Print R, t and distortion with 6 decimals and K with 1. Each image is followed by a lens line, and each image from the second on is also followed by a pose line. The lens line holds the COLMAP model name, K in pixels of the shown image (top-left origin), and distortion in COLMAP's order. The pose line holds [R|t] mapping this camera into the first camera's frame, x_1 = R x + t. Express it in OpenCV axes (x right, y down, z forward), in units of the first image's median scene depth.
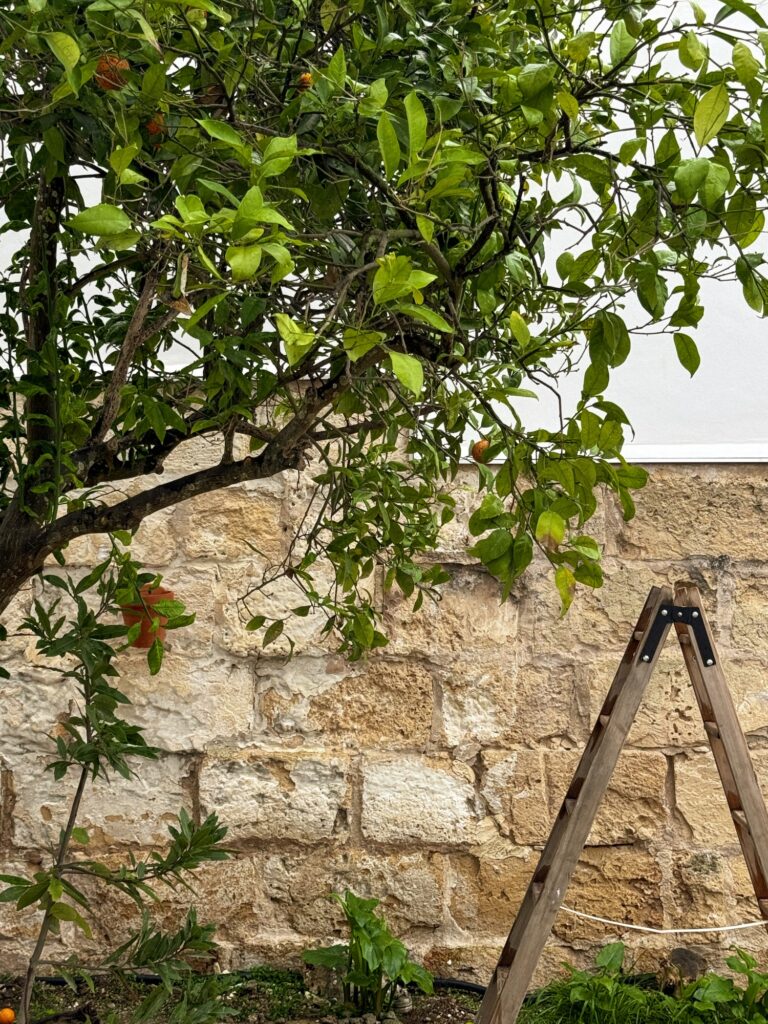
lens RADIAL K [[1790.1, 0, 384.0], [0, 1790.1, 512.3], [0, 0, 1]] dist [0.067013, 0.000000]
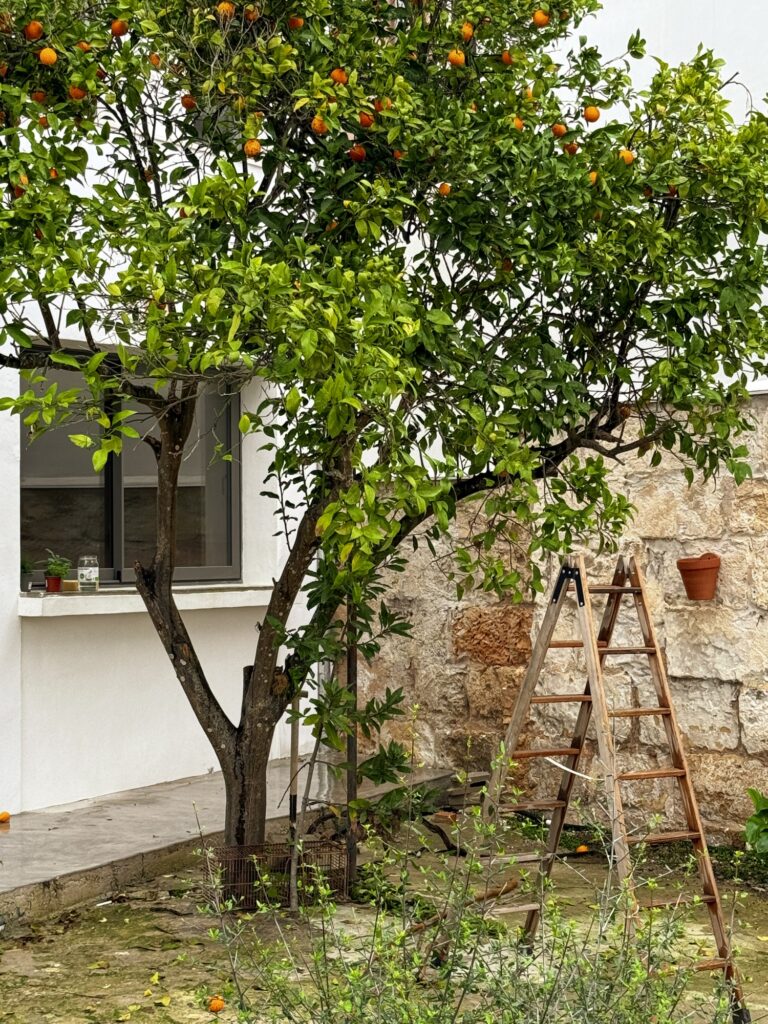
lens RADIAL K [[2059.1, 0, 384.0], [0, 2059.1, 512.3], [0, 0, 1]] dist [-0.048734, 0.000000]
pose [[0.638434, -0.006244, -0.769651, 0.877268], [0.030871, 0.999370, 0.017500, -0.023270], [0.769057, -0.034933, 0.638225, -0.144250]]
